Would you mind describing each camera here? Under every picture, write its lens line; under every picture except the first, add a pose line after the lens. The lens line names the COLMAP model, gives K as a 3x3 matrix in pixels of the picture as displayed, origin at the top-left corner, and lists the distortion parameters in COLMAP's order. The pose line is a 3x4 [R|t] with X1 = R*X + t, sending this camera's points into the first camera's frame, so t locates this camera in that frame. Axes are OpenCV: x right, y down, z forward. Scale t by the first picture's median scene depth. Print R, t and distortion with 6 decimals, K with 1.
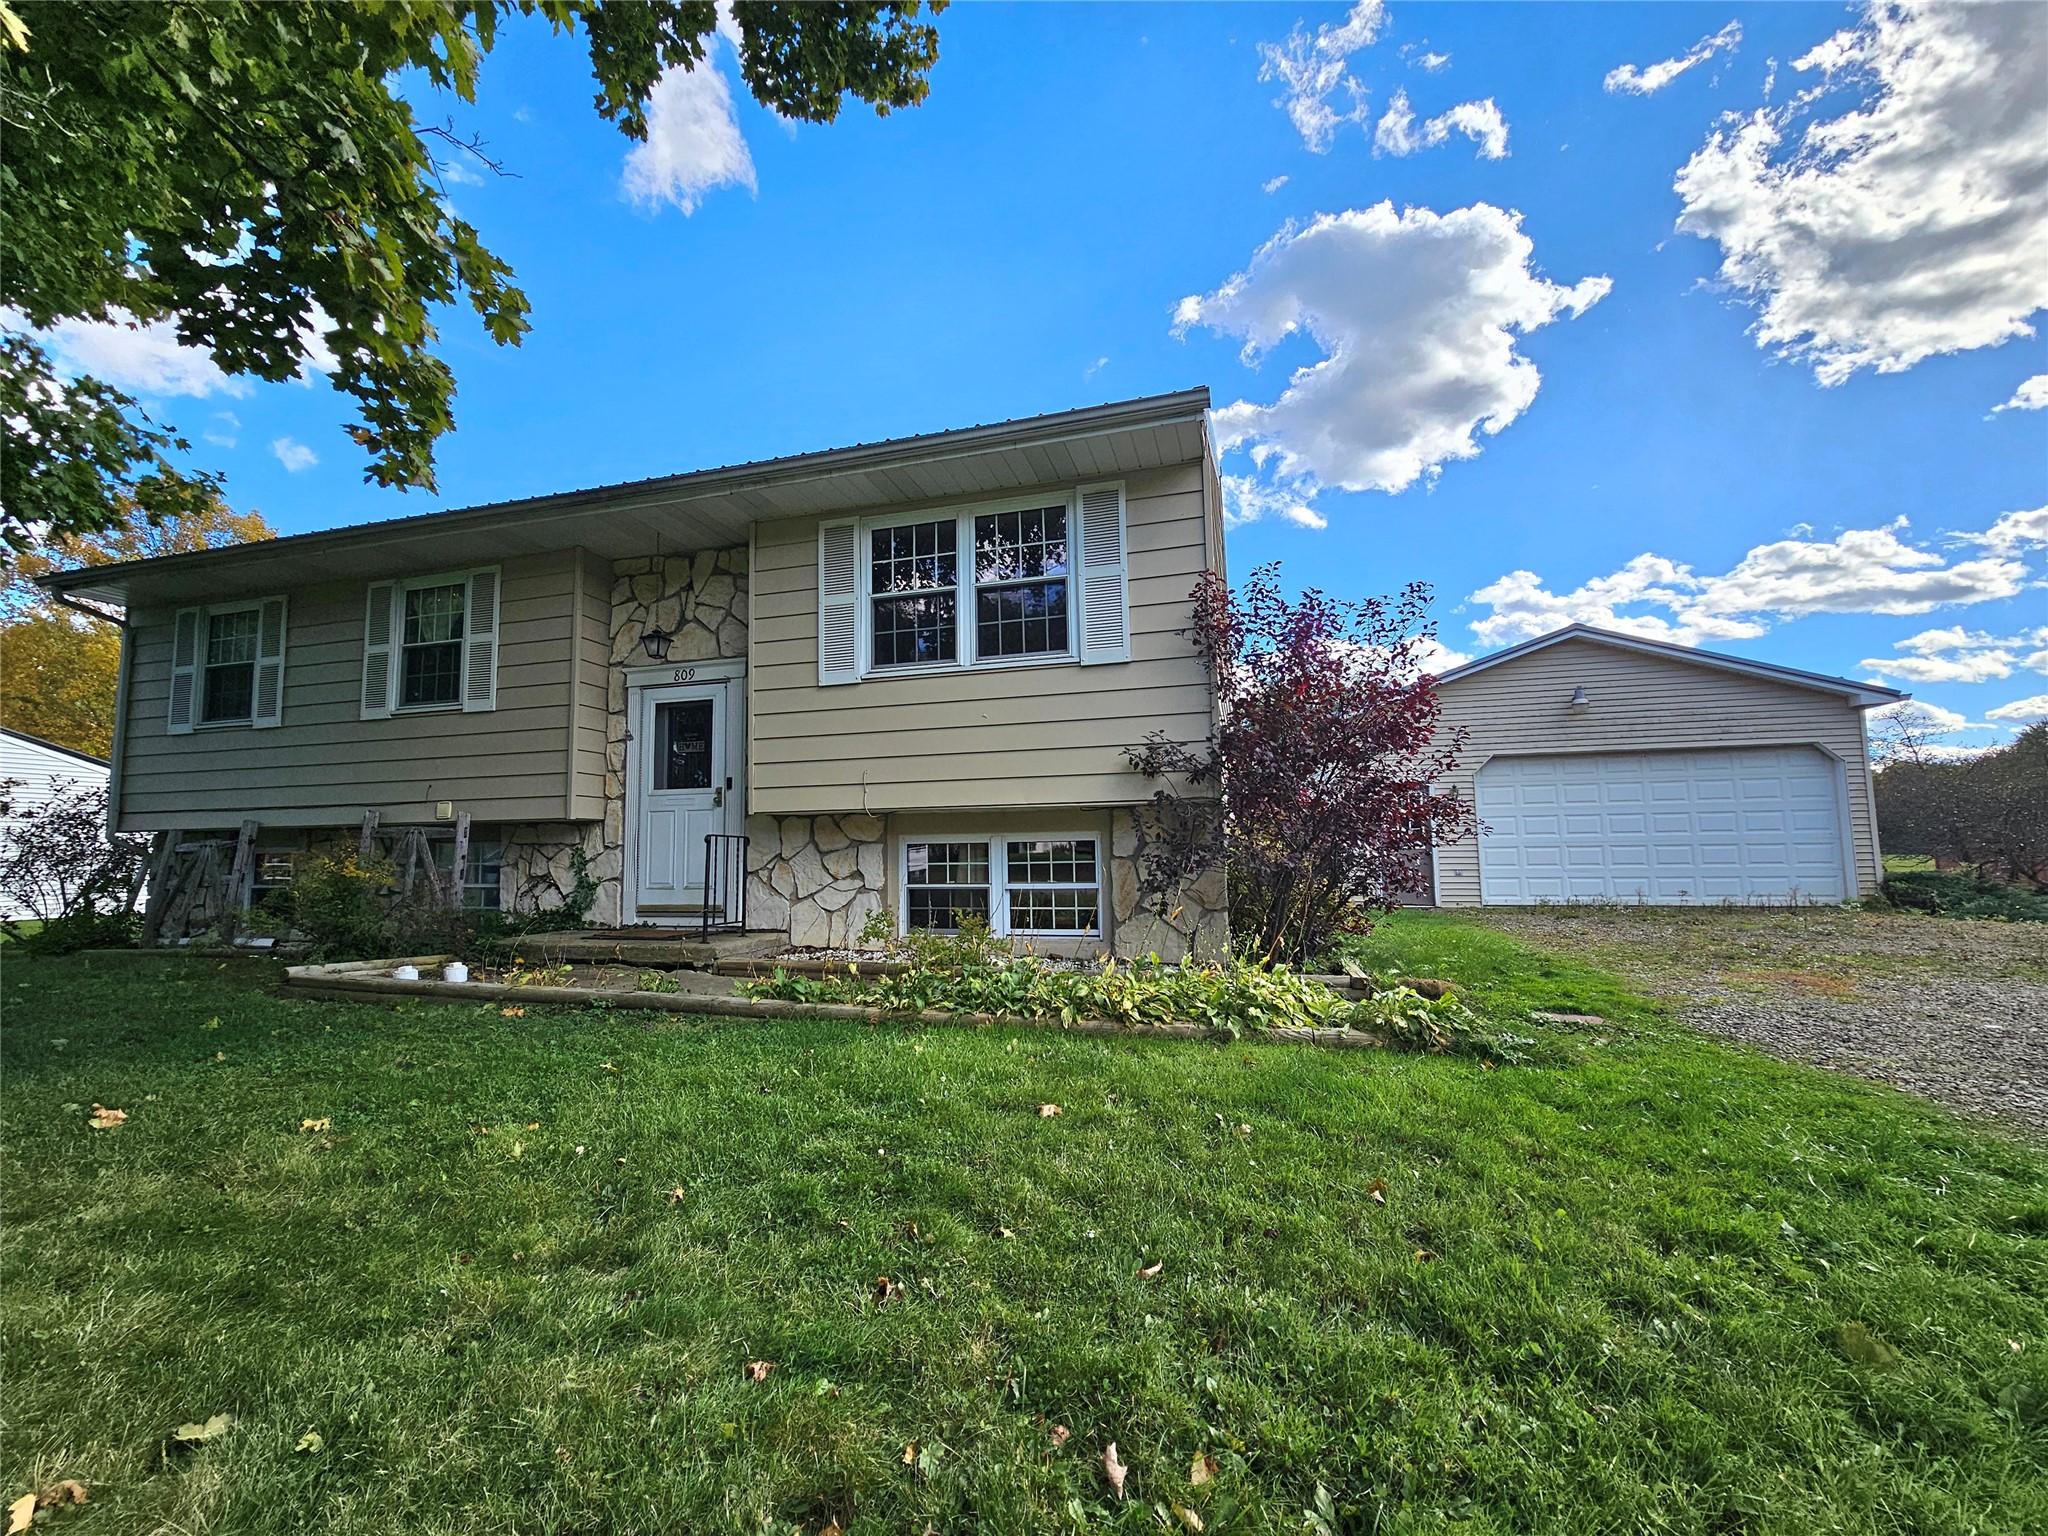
lens RADIAL K [[826.7, 0, 1031.0], [0, 826.7, 767.0], [0, 0, 1]] dist [0.012492, 0.001493]
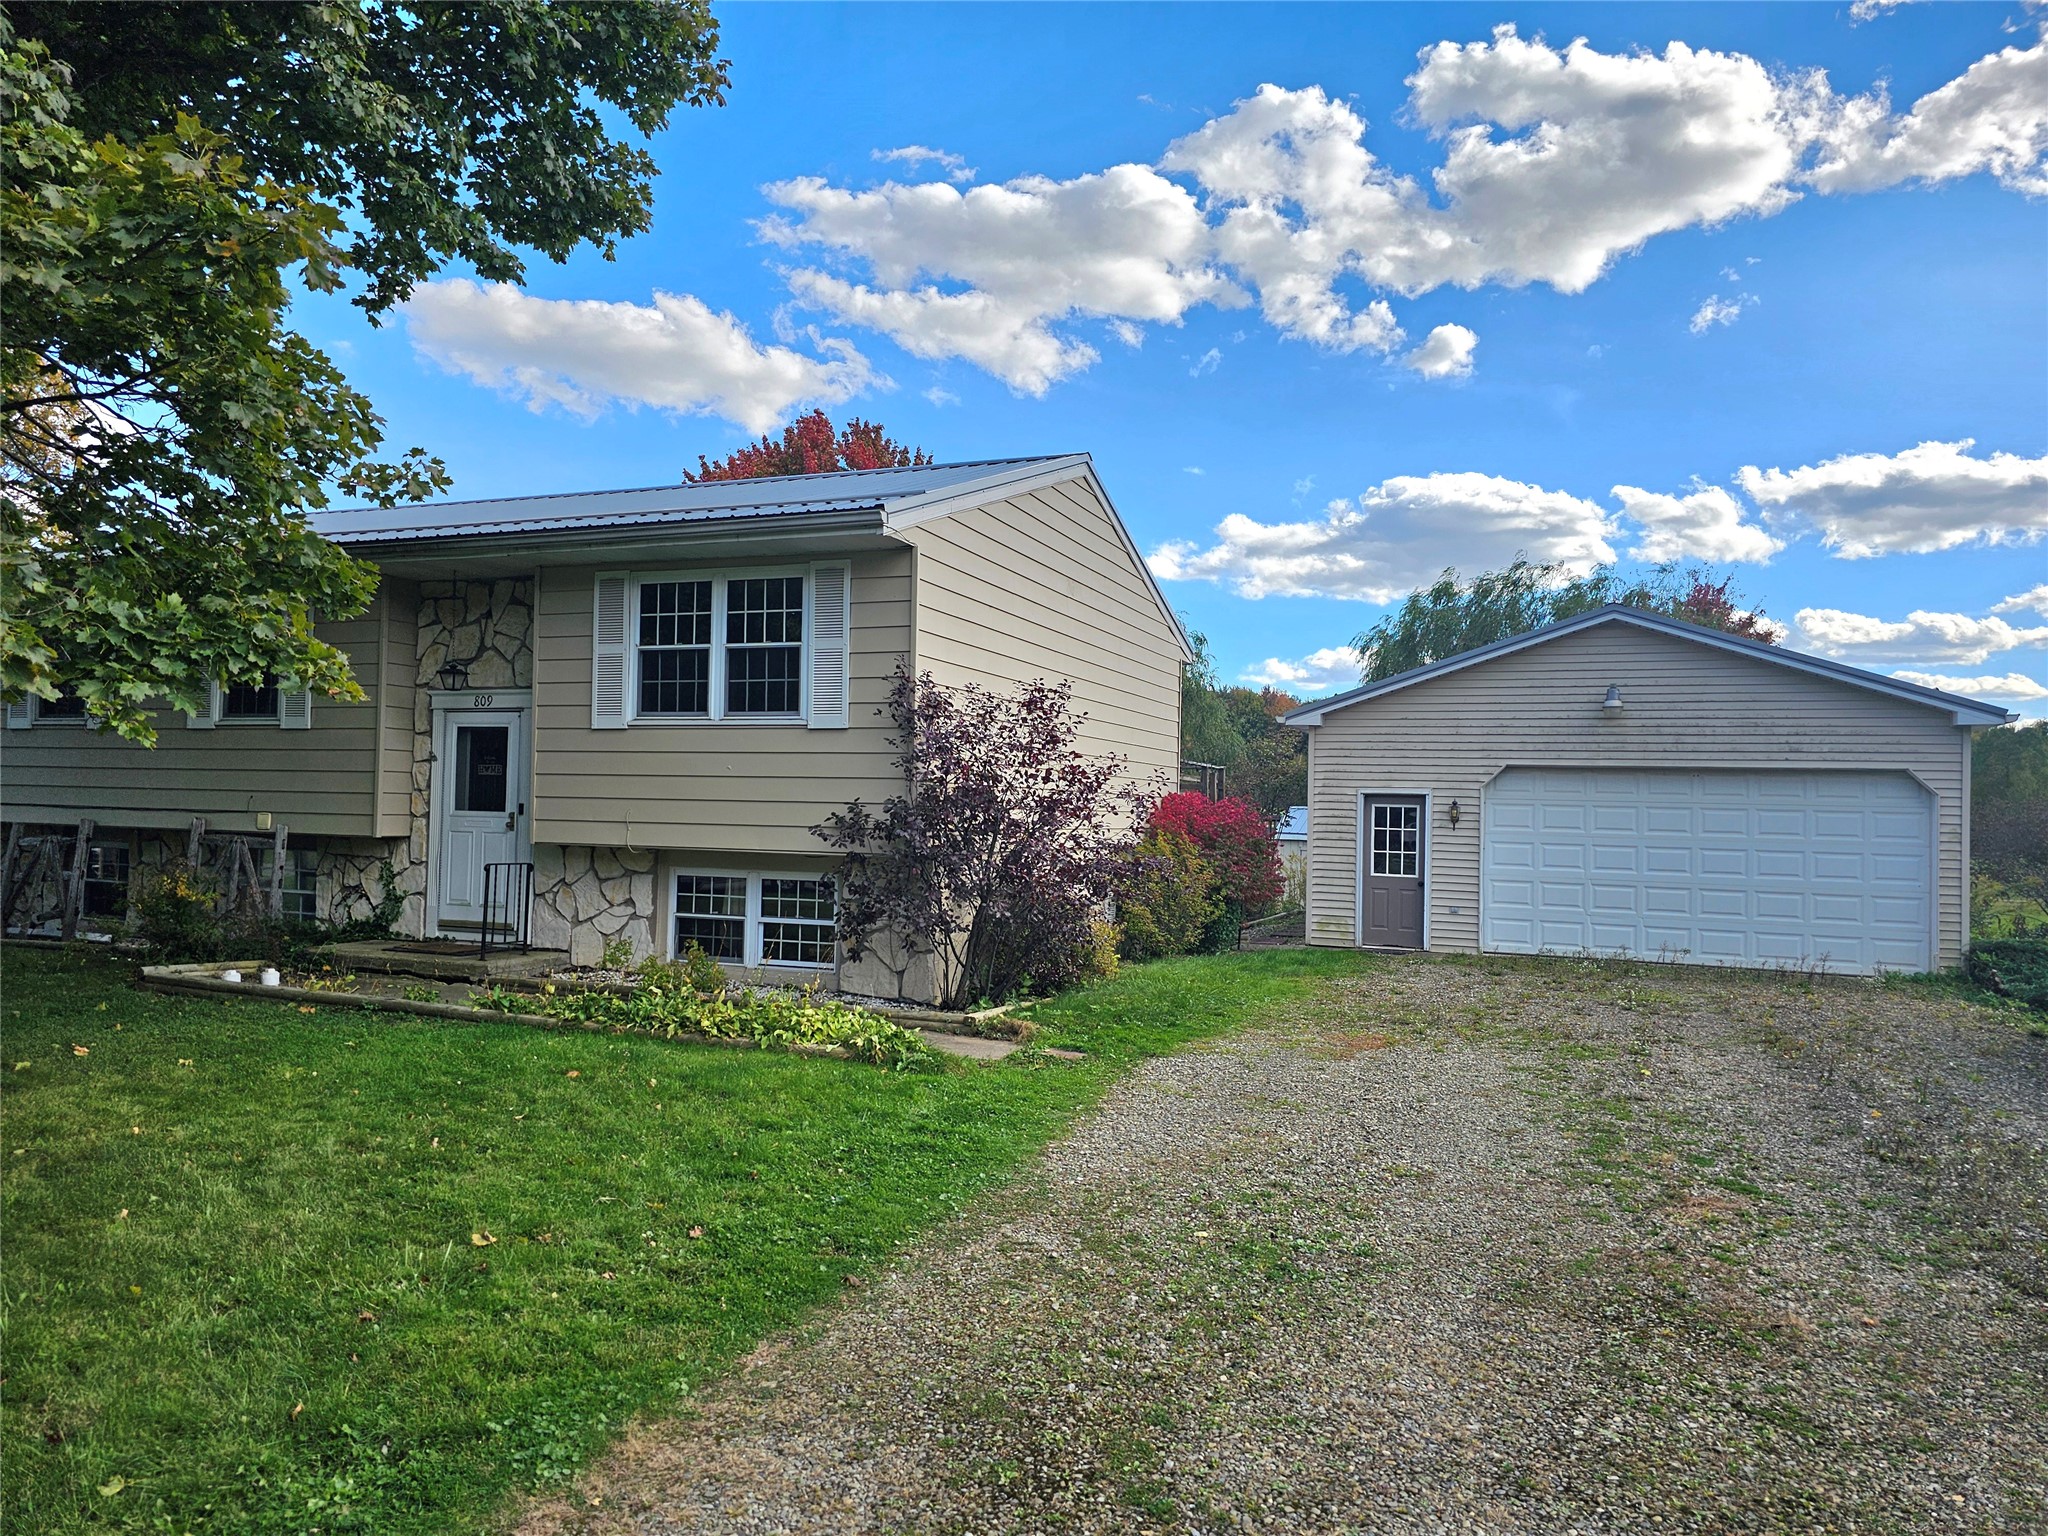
lens RADIAL K [[1331.8, 0, 1022.4], [0, 1331.8, 758.9], [0, 0, 1]] dist [0.071836, -0.016526]
pose [[0.992985, 0.034068, -0.113224, 0.480769], [-0.027001, 0.997624, 0.063376, -0.177154], [0.115115, -0.059874, 0.991546, -0.646072]]
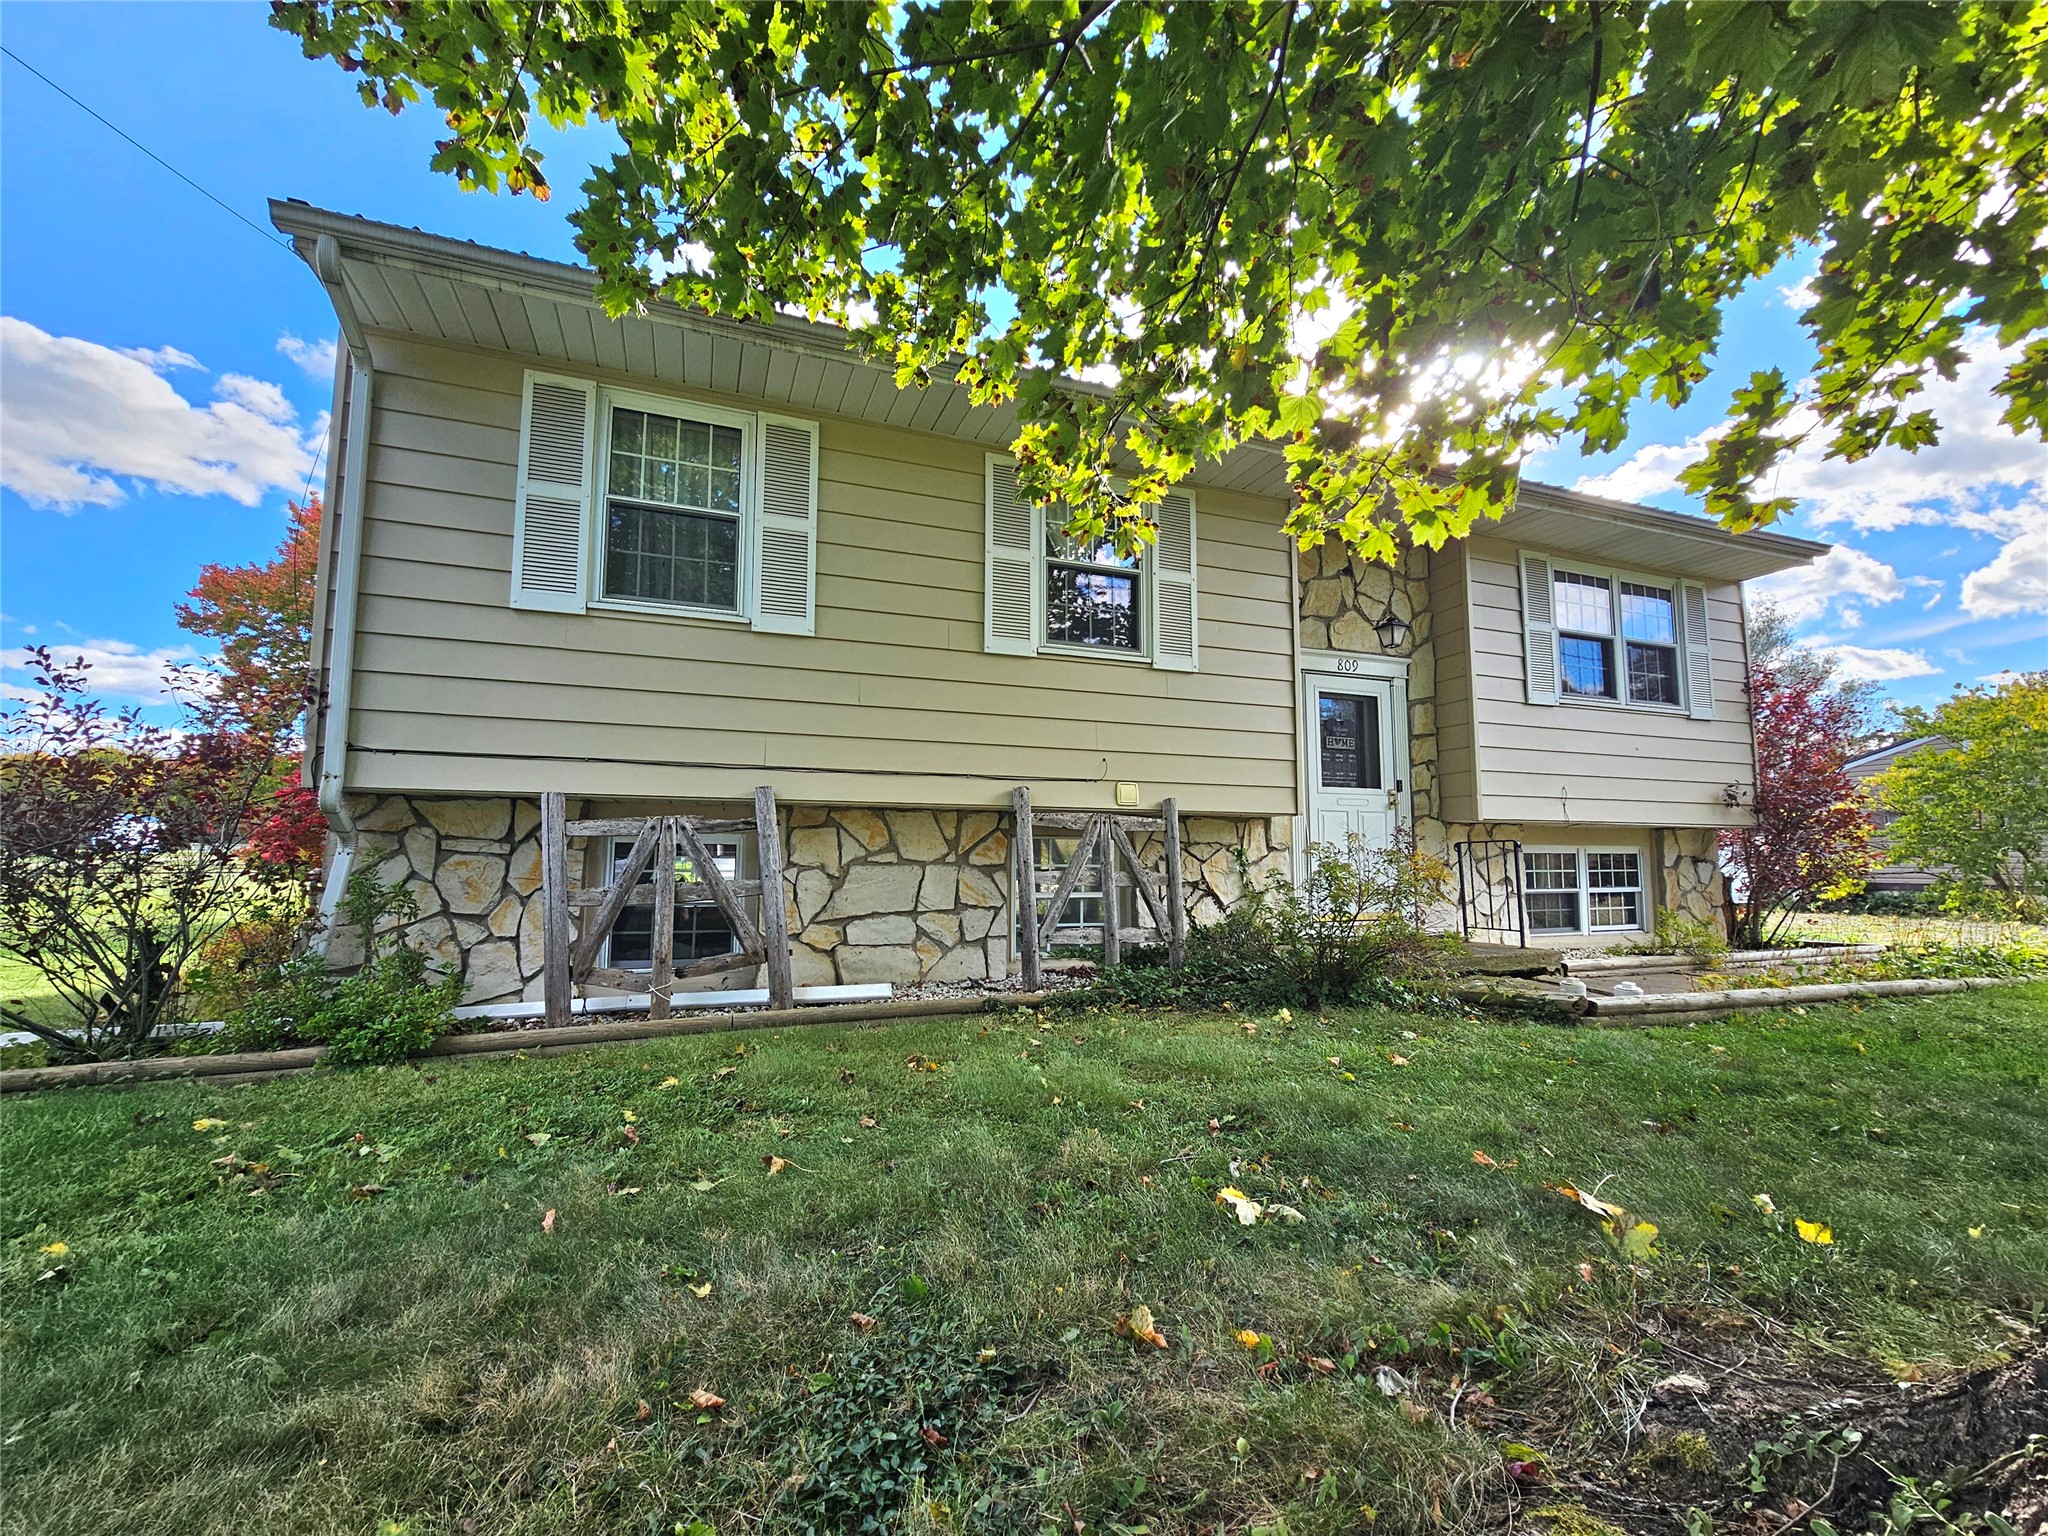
lens RADIAL K [[915.8, 0, 1070.8], [0, 915.8, 736.6], [0, 0, 1]] dist [0.013885, 0.000105]
pose [[0.768171, 0.099061, 0.632535, -1.403433], [-0.081307, 0.995053, -0.057093, 0.057083], [-0.635062, -0.007573, 0.772424, 0.435362]]
